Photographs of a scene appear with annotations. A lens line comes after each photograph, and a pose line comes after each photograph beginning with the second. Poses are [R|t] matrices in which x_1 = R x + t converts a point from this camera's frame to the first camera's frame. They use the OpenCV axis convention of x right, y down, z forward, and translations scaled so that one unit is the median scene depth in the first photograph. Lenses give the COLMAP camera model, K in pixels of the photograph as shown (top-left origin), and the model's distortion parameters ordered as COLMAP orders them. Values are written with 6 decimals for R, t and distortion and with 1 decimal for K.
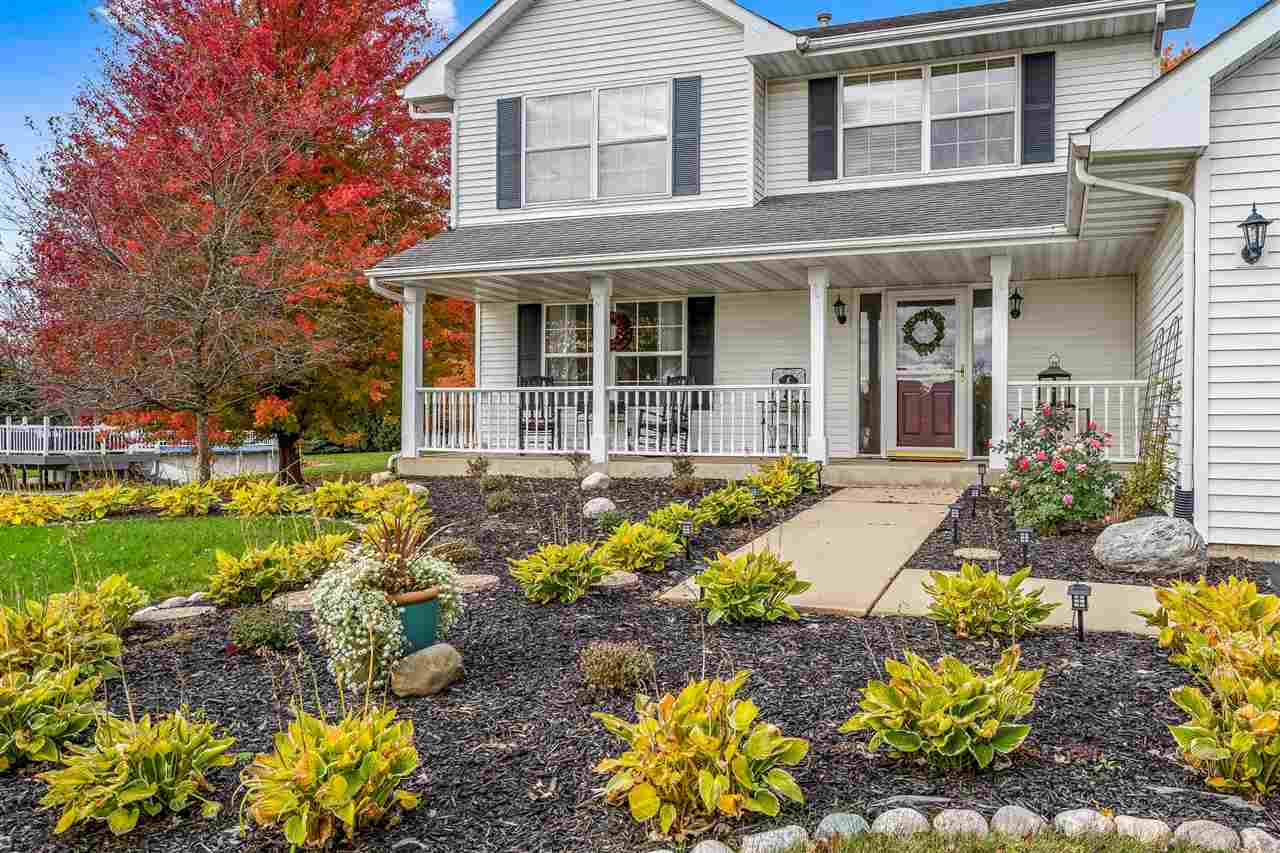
lens RADIAL K [[1060.5, 0, 626.9], [0, 1060.5, 402.8], [0, 0, 1]] dist [-0.004055, 0.012839]
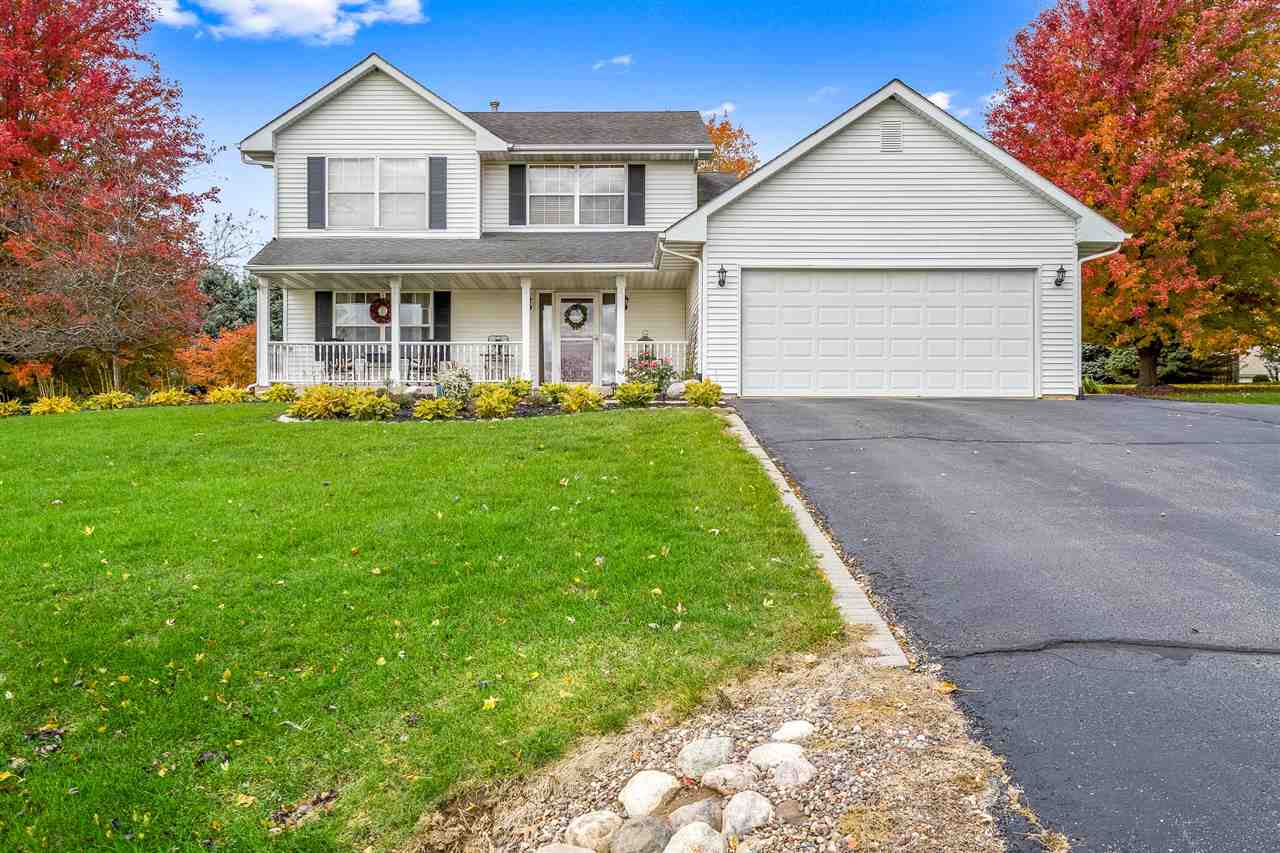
lens RADIAL K [[1182.3, 0, 615.5], [0, 1182.3, 402.3], [0, 0, 1]] dist [-0.015516, 0.000000]
pose [[0.928983, 0.007049, 0.370056, -0.369876], [-0.002637, 0.999919, -0.012428, 0.096512], [-0.370113, 0.010570, 0.928926, -0.813831]]
